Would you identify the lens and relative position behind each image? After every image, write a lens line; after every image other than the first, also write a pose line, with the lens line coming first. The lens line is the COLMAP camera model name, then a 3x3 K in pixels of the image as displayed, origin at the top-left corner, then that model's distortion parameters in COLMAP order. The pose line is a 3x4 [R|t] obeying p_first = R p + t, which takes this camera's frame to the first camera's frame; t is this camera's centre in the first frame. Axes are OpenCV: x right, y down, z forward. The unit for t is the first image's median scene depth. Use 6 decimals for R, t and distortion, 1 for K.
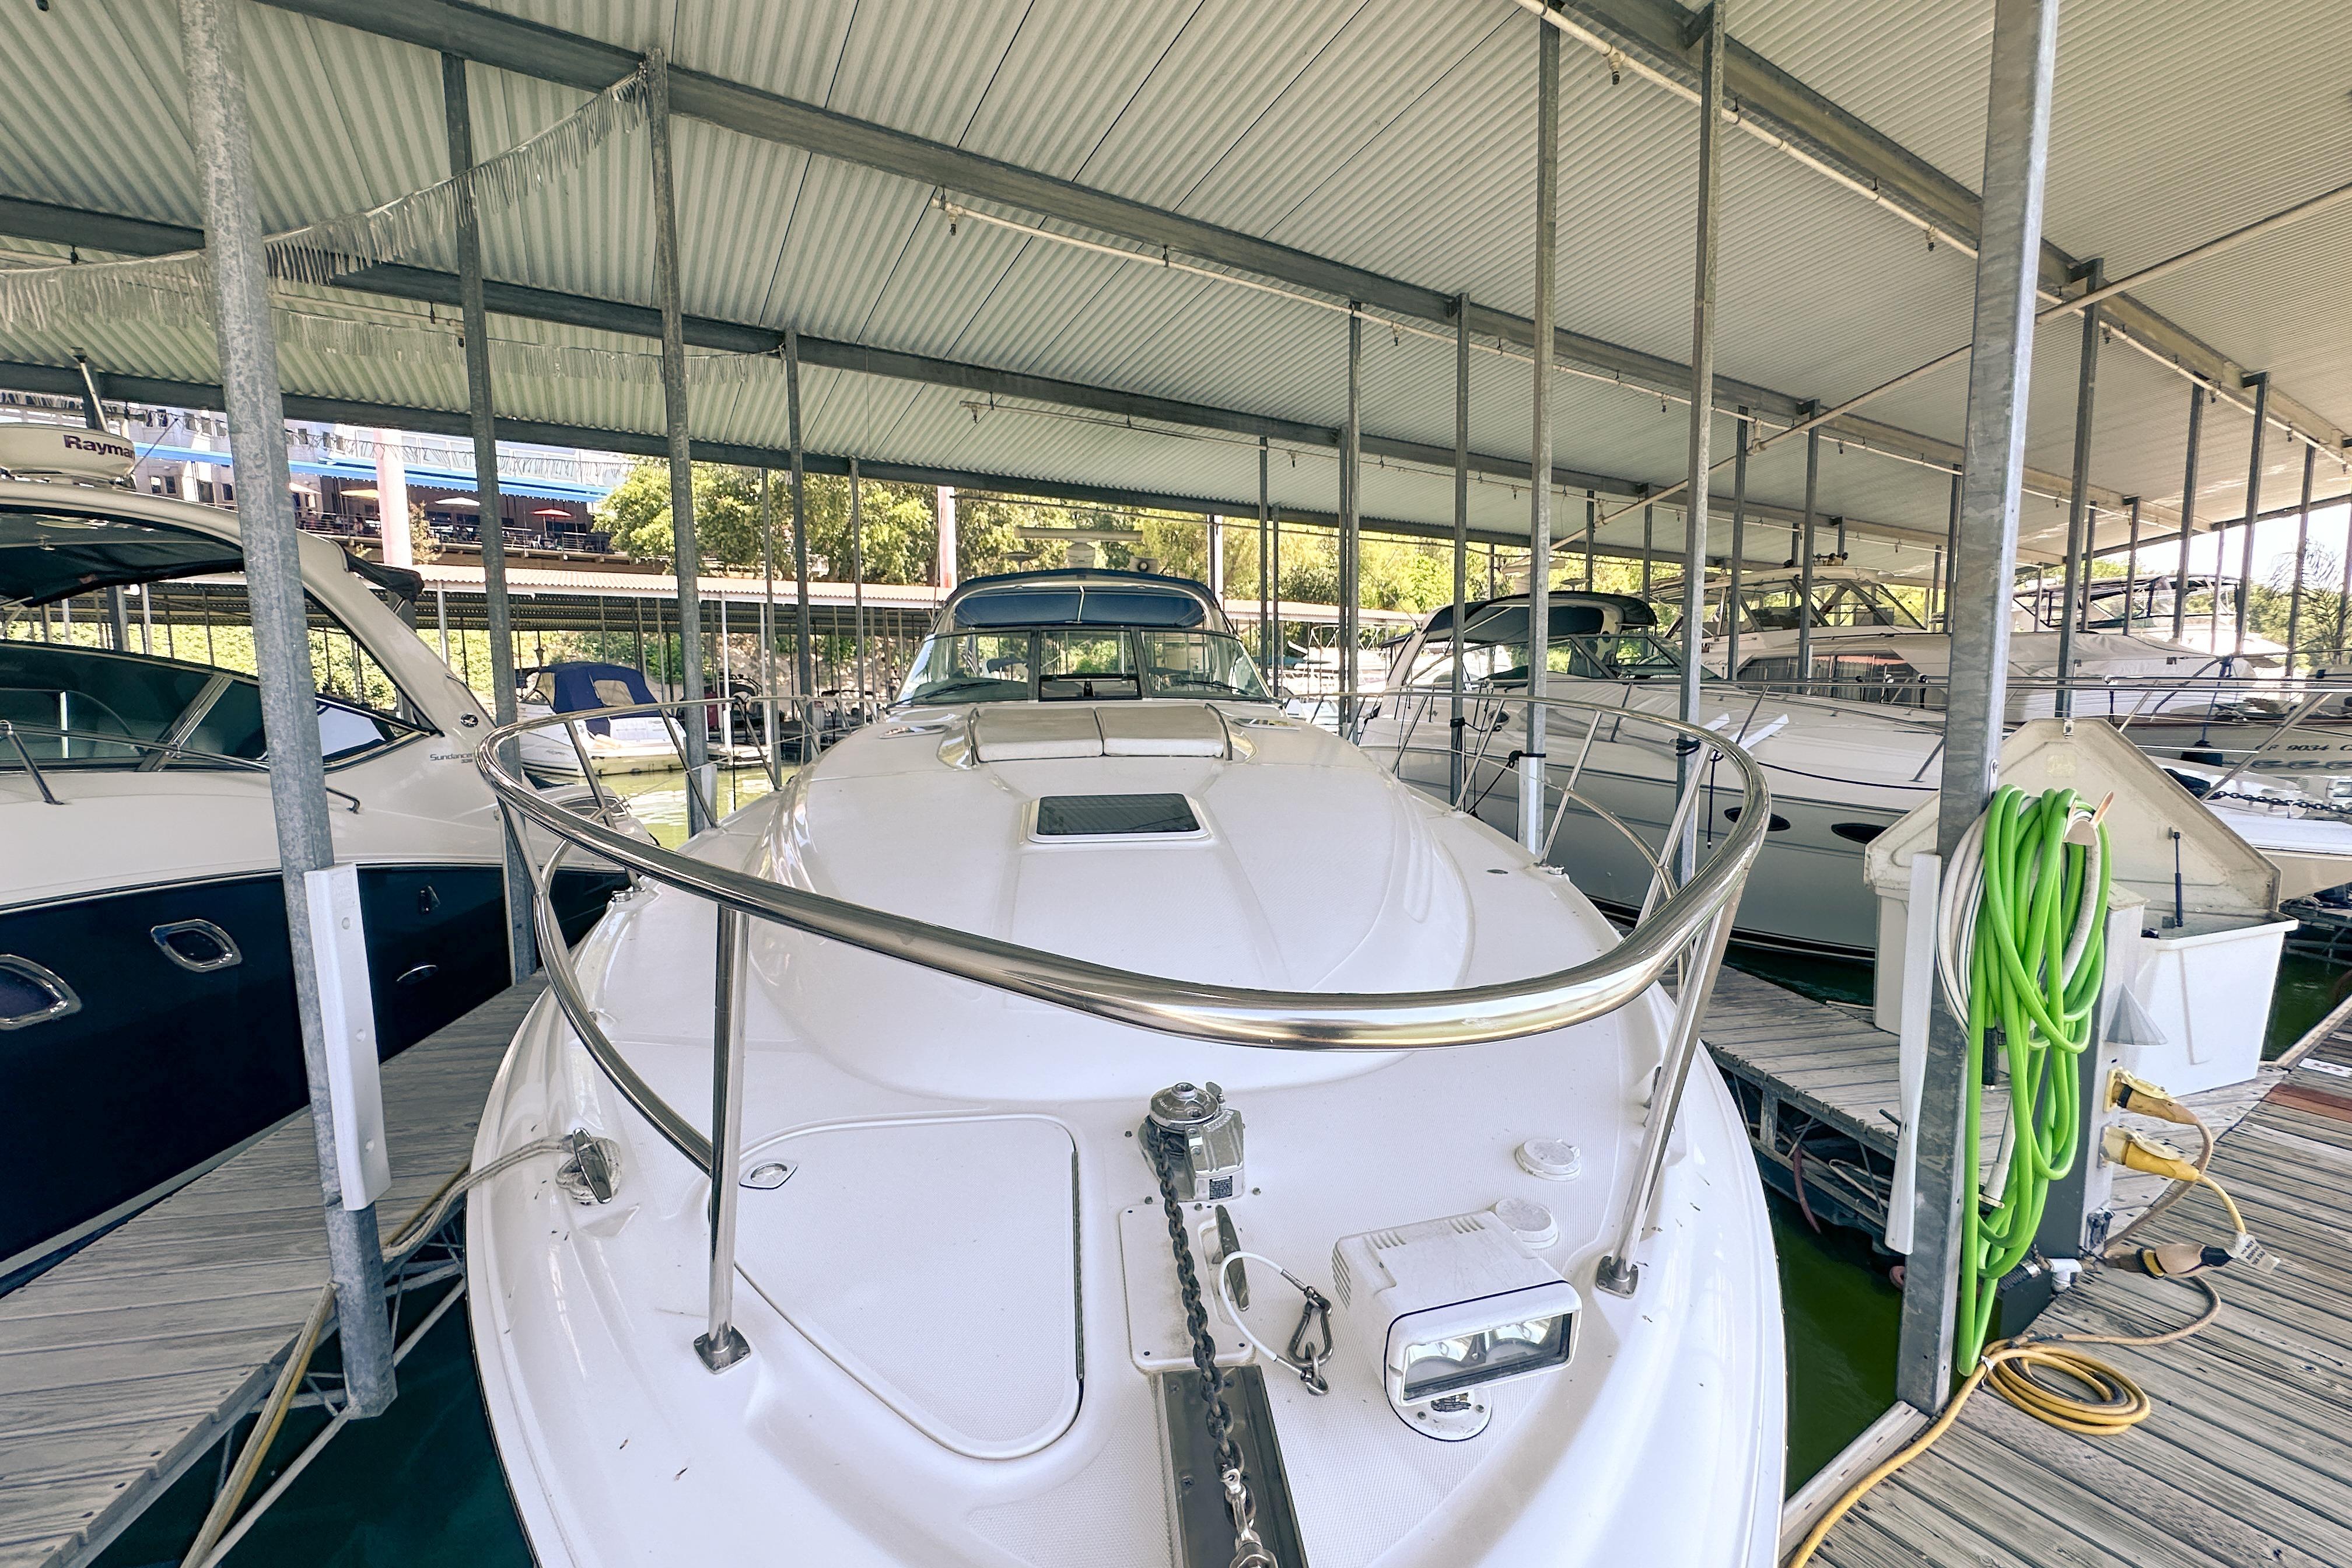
lens RADIAL K [[945.5, 0, 1176.0], [0, 945.5, 784.0], [0, 0, 1]] dist [-0.003277, 0.000600]
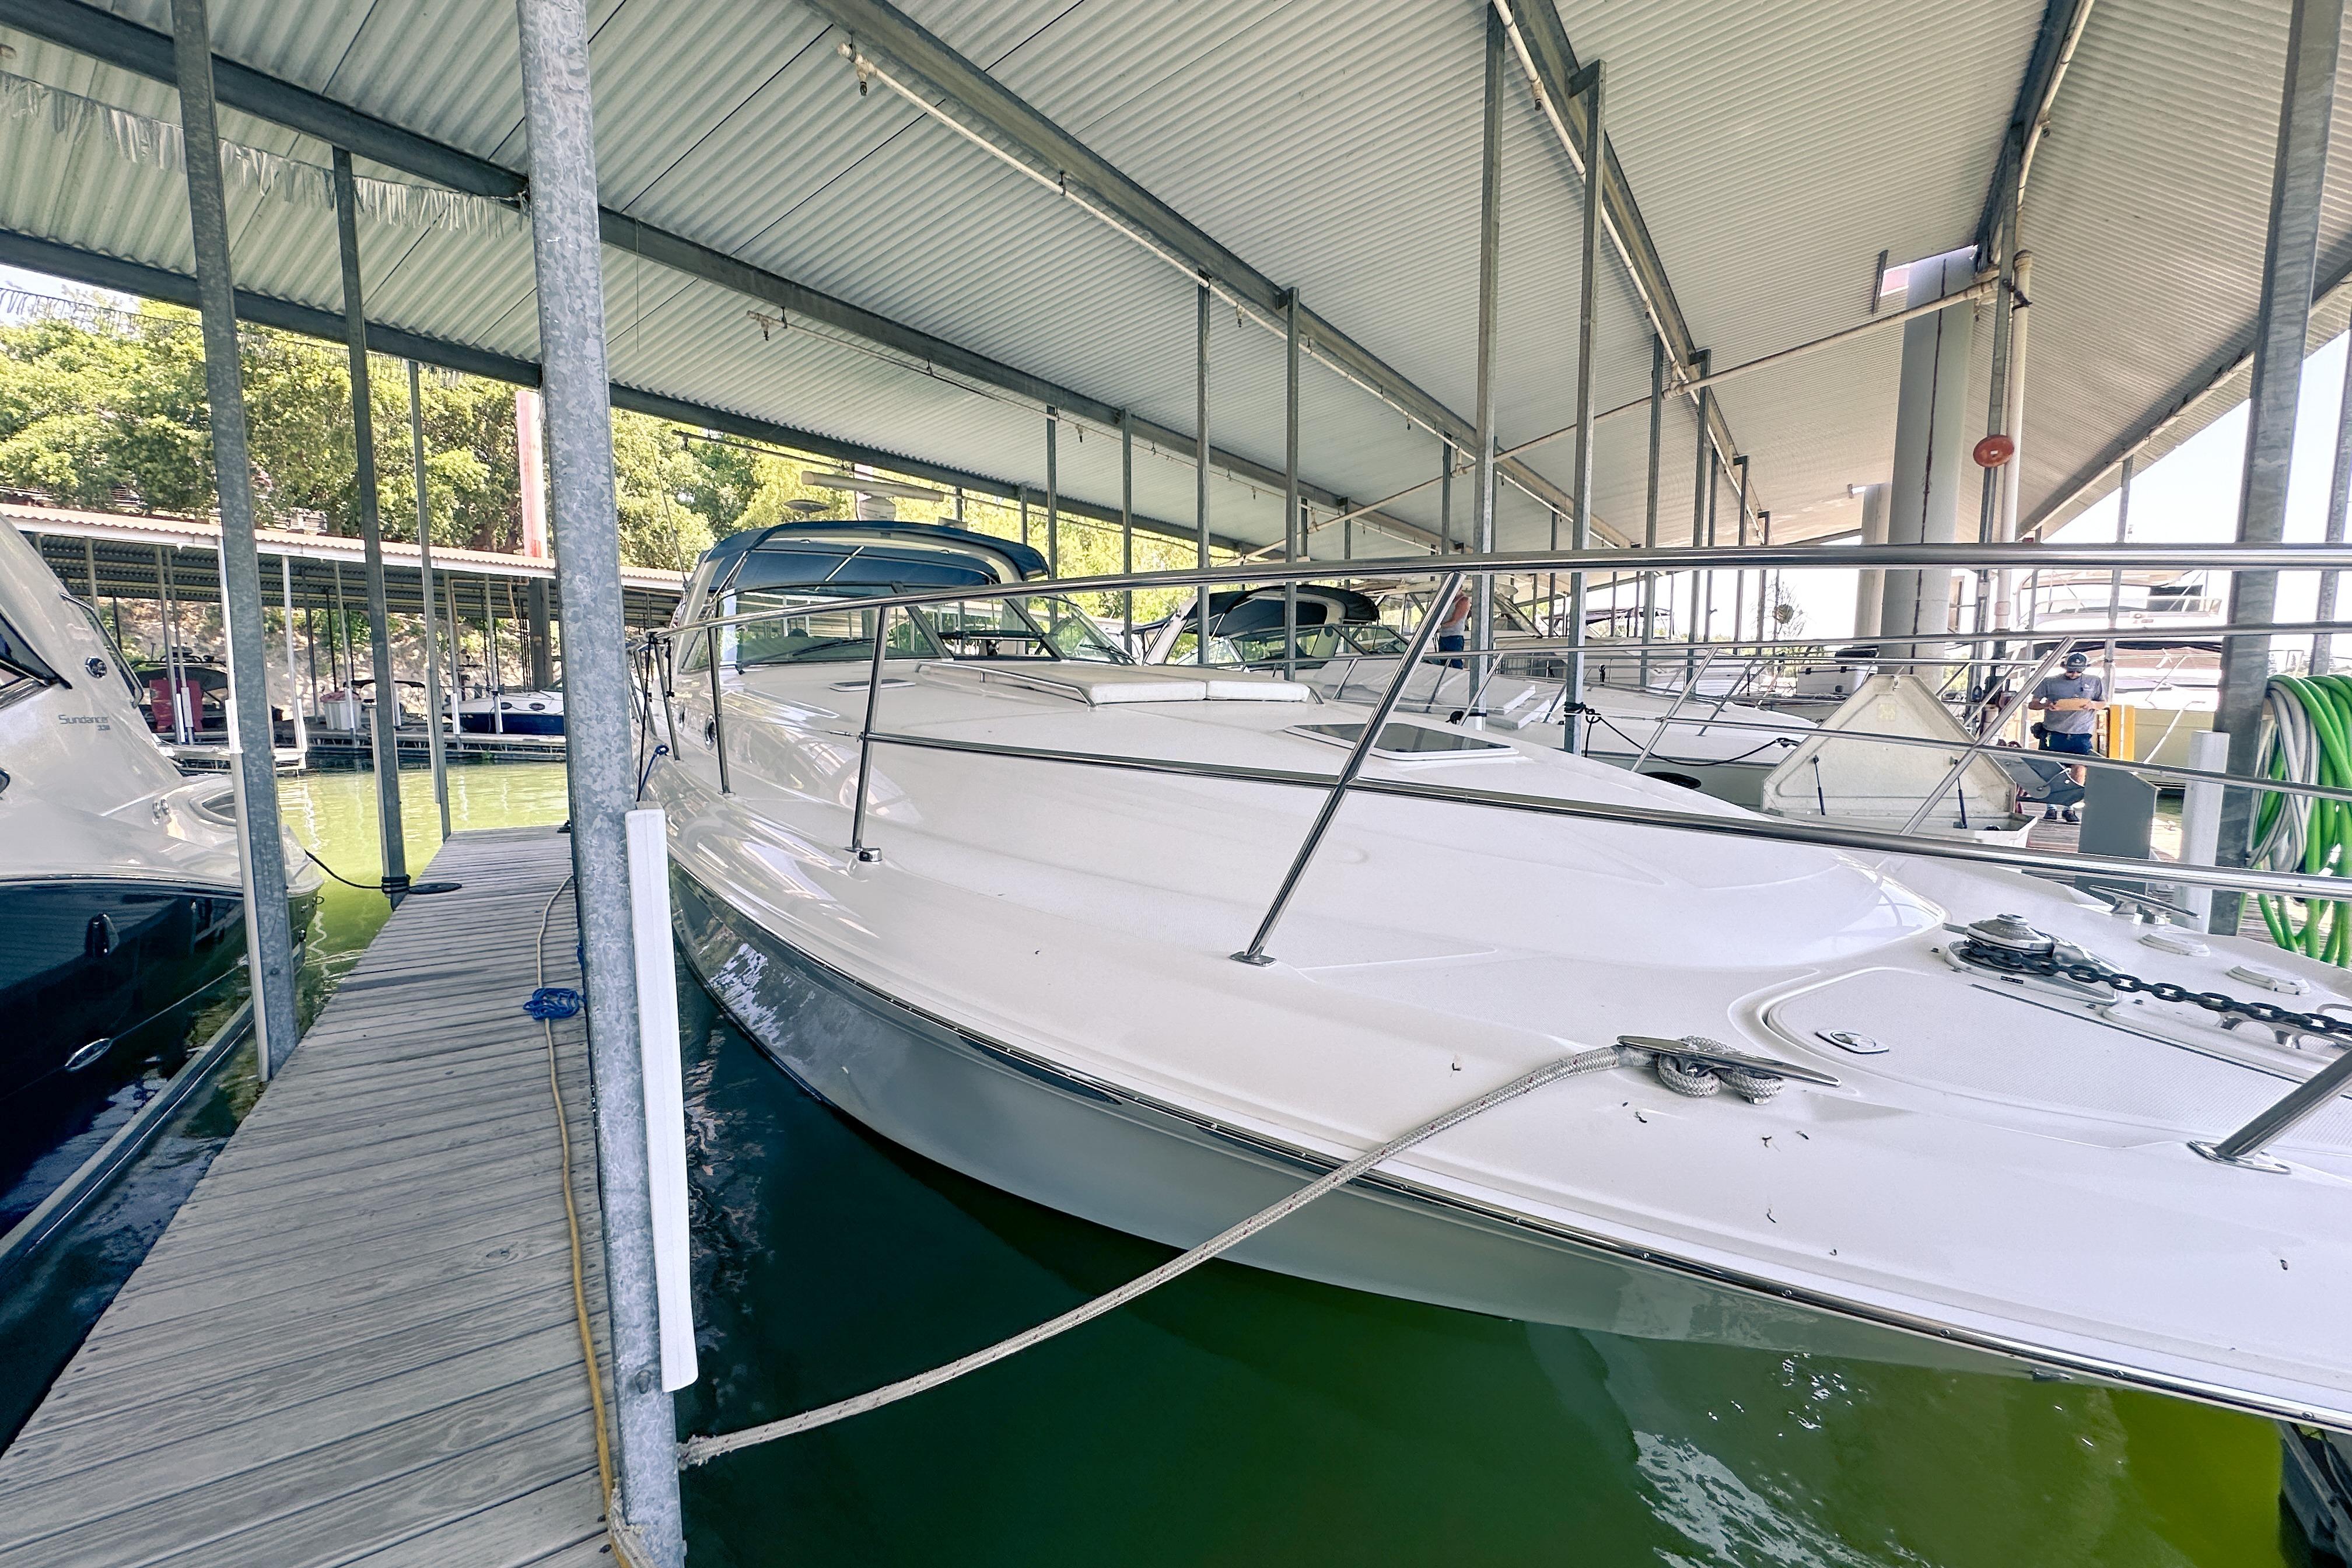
lens RADIAL K [[940.5, 0, 1174.4], [0, 940.5, 784.0], [0, 0, 1]] dist [-0.002807, 0.000336]
pose [[0.916898, -0.028144, 0.398127, -0.249882], [0.029903, 0.999551, 0.001791, 0.025084], [-0.397999, 0.010263, 0.917328, 0.102492]]
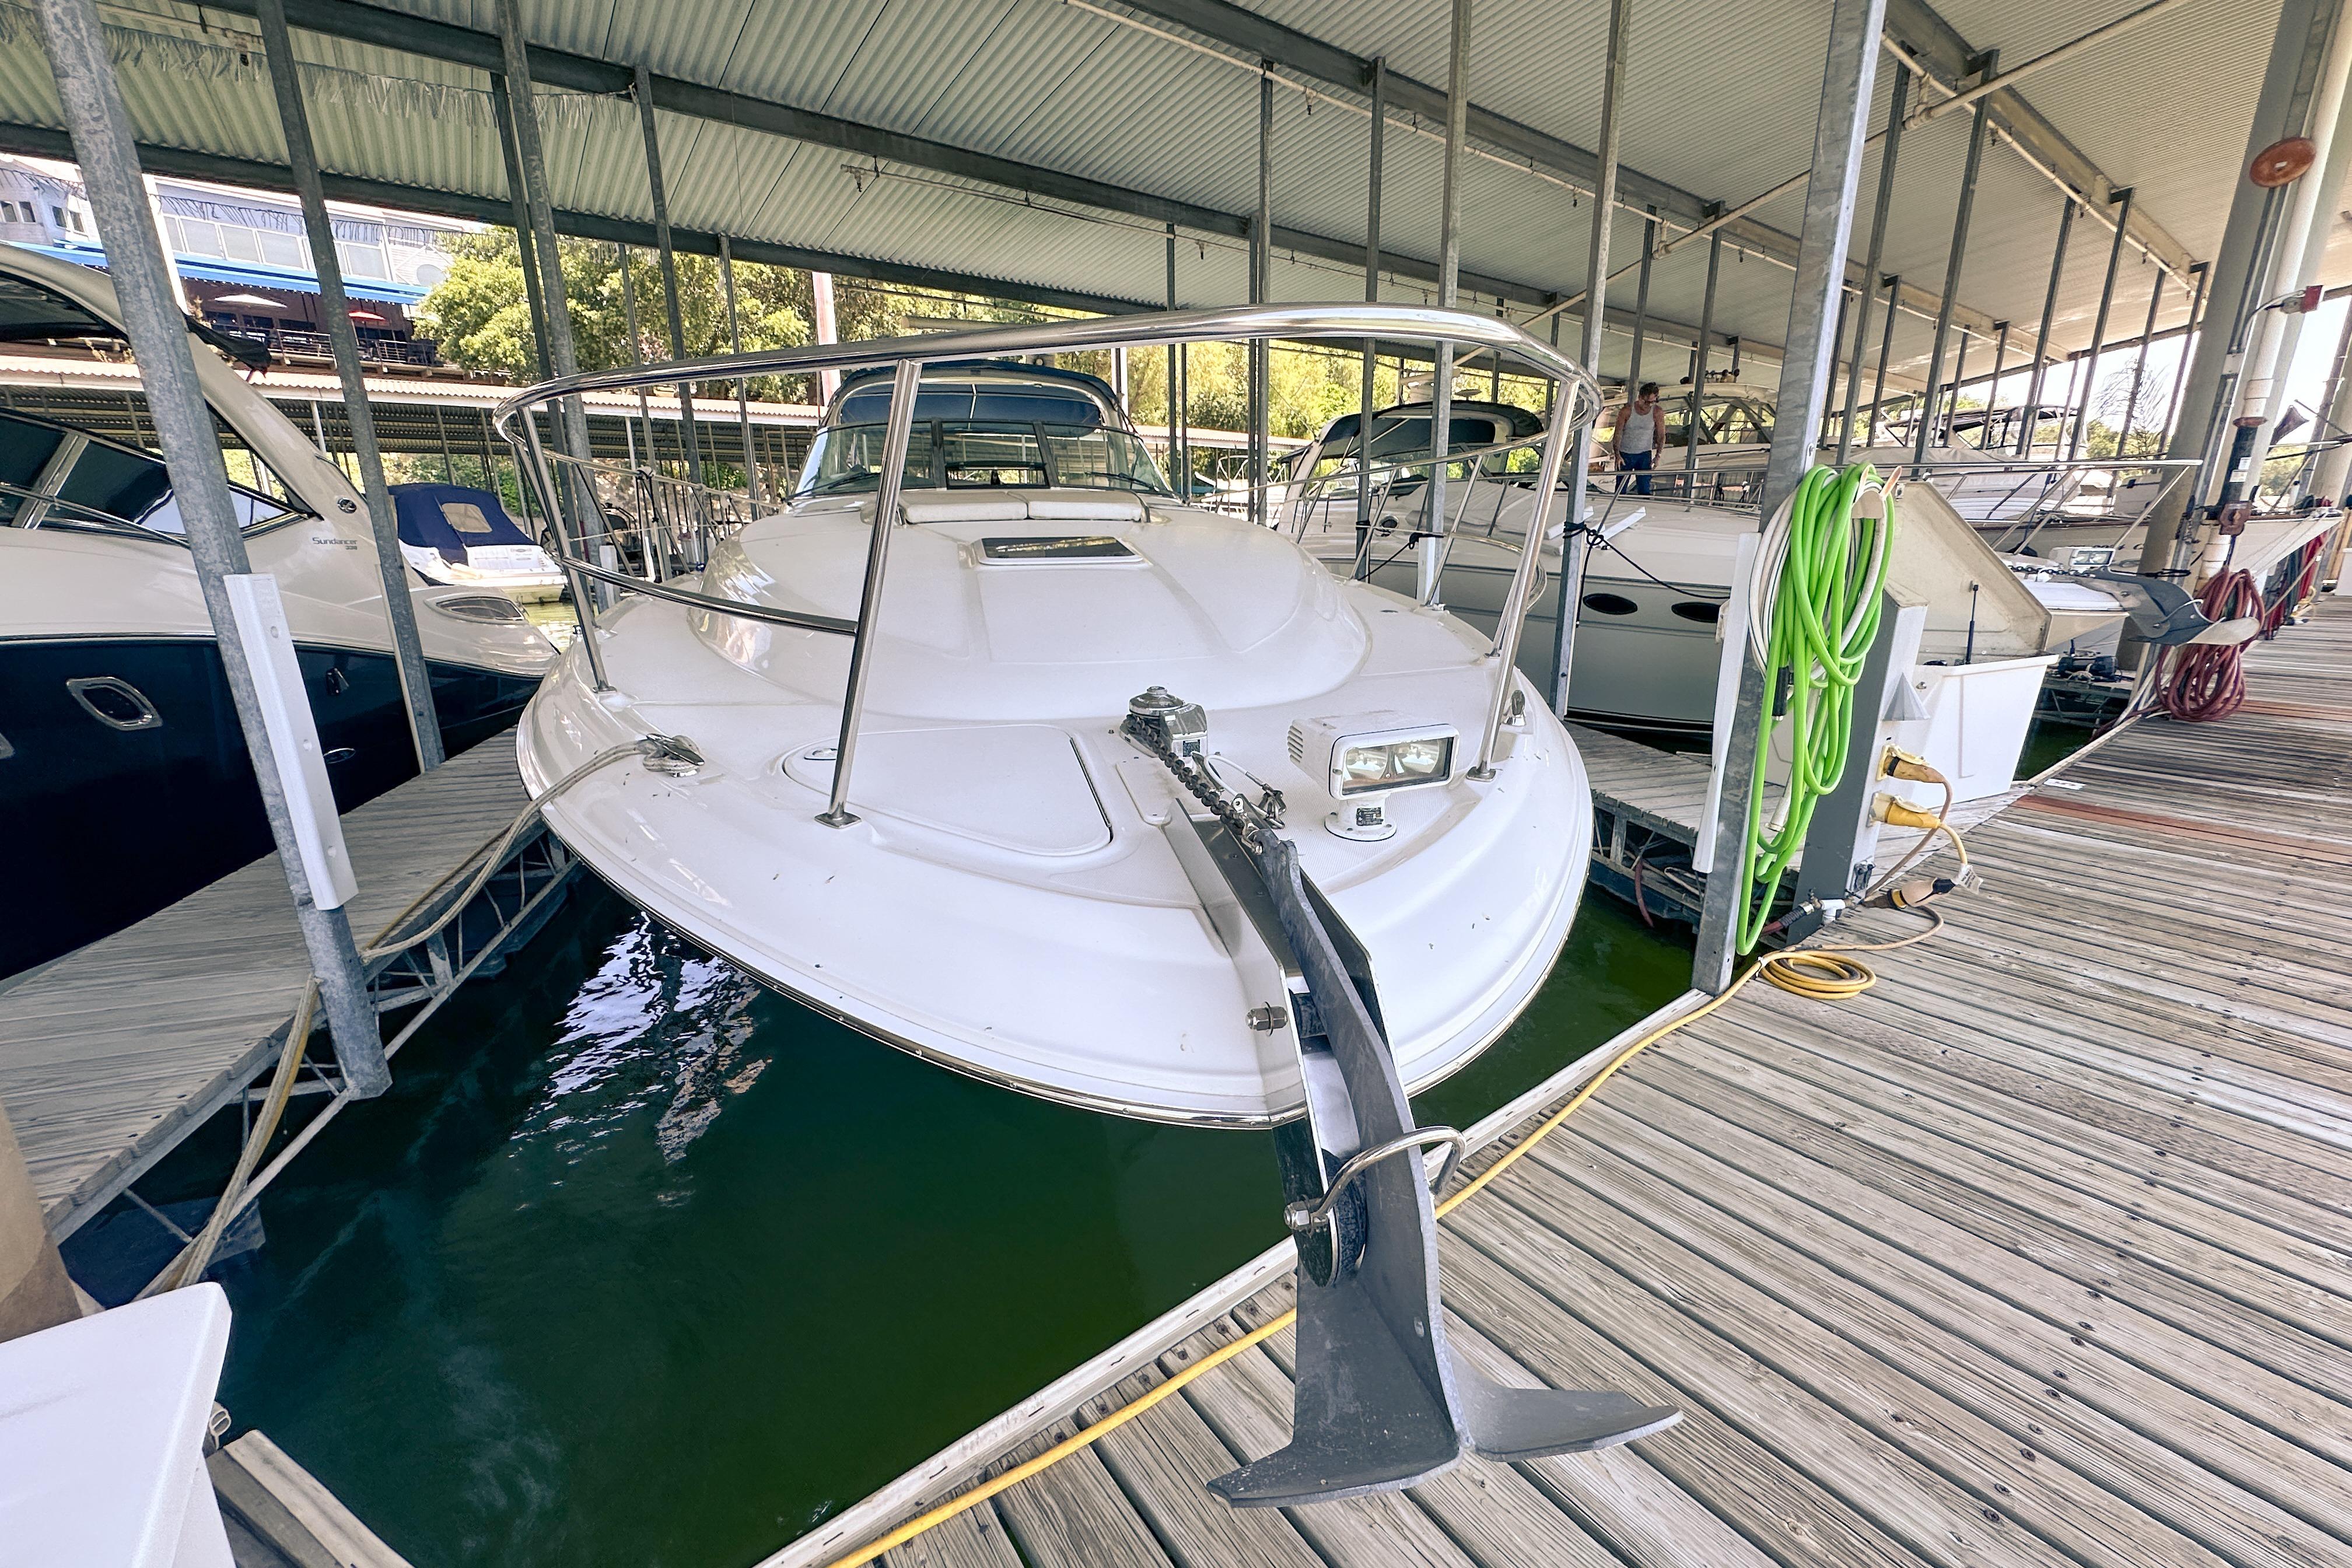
lens RADIAL K [[944.6, 0, 1177.5], [0, 944.6, 787.0], [0, 0, 1]] dist [-0.001980, 0.000133]
pose [[0.995112, -0.025483, 0.095409, -0.007321], [0.009472, 0.986308, 0.164640, 0.046923], [-0.098298, -0.162931, 0.981729, -0.032240]]
